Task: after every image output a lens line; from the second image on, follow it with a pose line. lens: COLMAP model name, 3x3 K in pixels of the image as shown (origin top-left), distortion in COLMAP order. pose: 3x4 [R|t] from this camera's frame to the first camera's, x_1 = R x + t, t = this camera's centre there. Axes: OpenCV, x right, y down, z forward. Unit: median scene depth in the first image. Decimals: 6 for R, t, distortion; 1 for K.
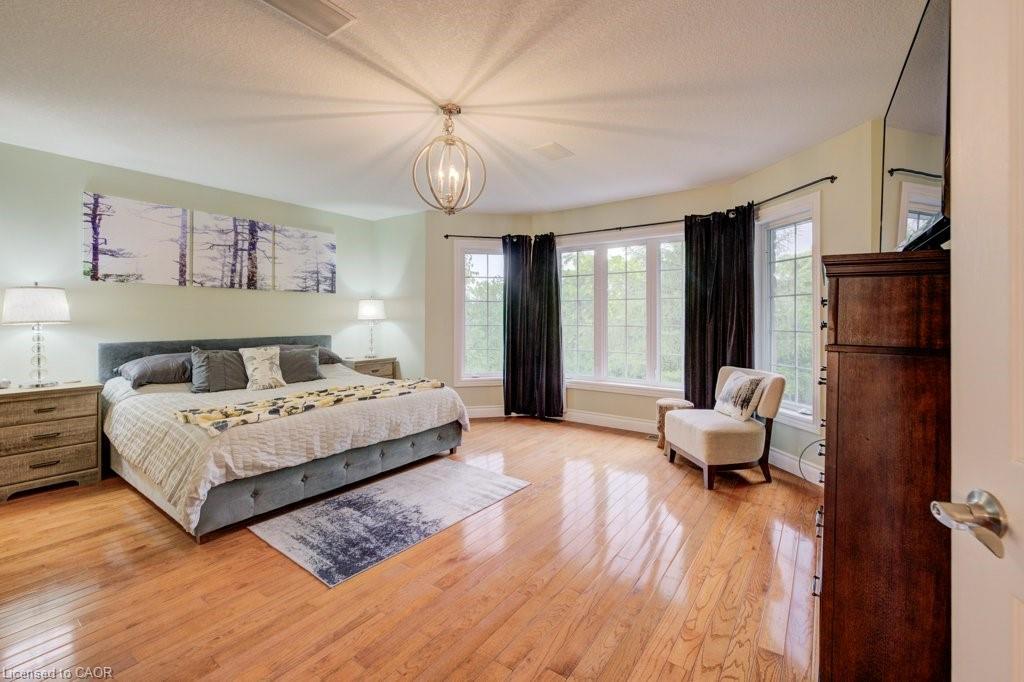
lens RADIAL K [[436.9, 0, 513.0], [0, 436.9, 314.4], [0, 0, 1]] dist [-0.001510, 0.000251]
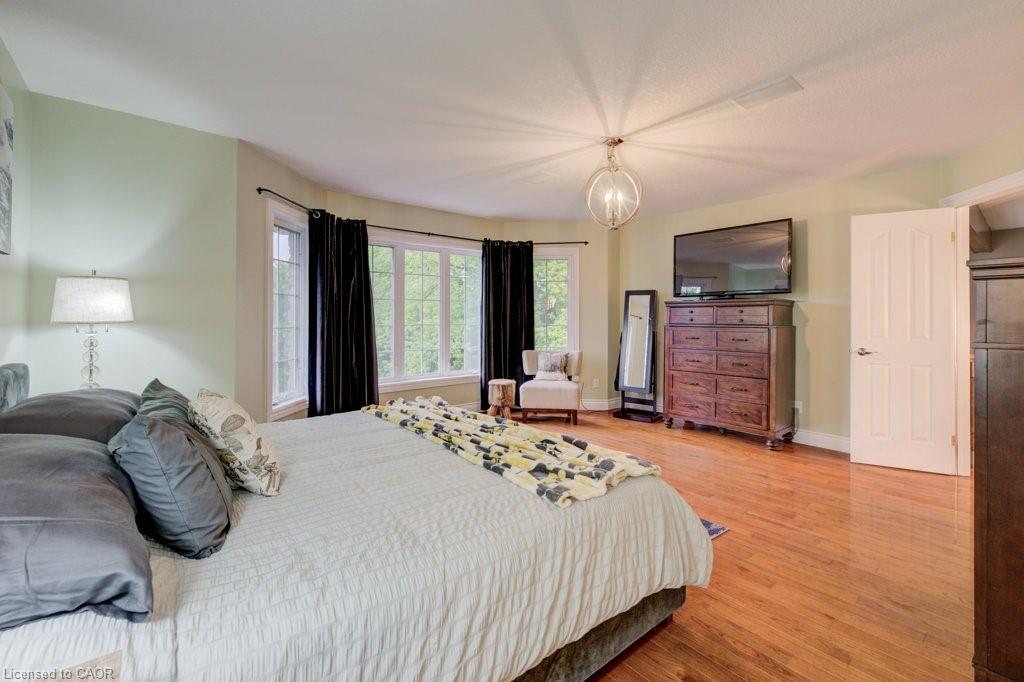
lens RADIAL K [[436.9, 0, 513.0], [0, 436.9, 314.4], [0, 0, 1]] dist [-0.001510, 0.000251]
pose [[0.255142, 0.000953, 0.966903, -0.823548], [-0.010308, 0.999945, 0.001734, -0.003251], [-0.966849, -0.010410, 0.255138, 0.581807]]
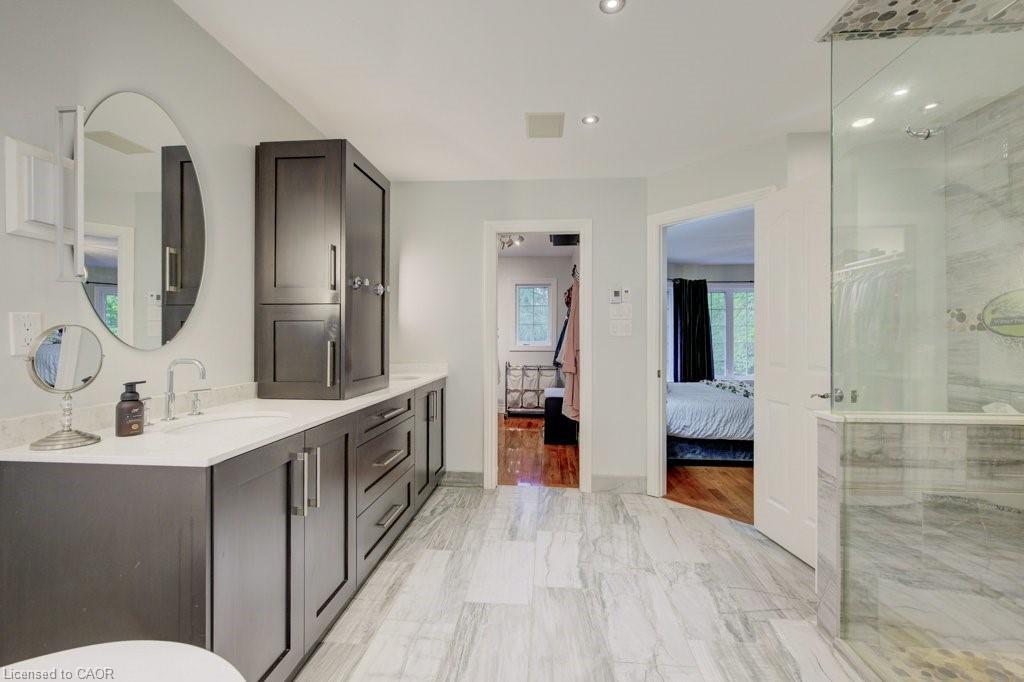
lens RADIAL K [[423.7, 0, 509.6], [0, 423.7, 329.6], [0, 0, 1]] dist [-0.000770, 0.000036]
pose [[0.865782, -0.002772, 0.500413, -1.455473], [-0.000911, 0.999974, 0.007115, -0.031157], [-0.500420, -0.006616, 0.865757, 0.097934]]
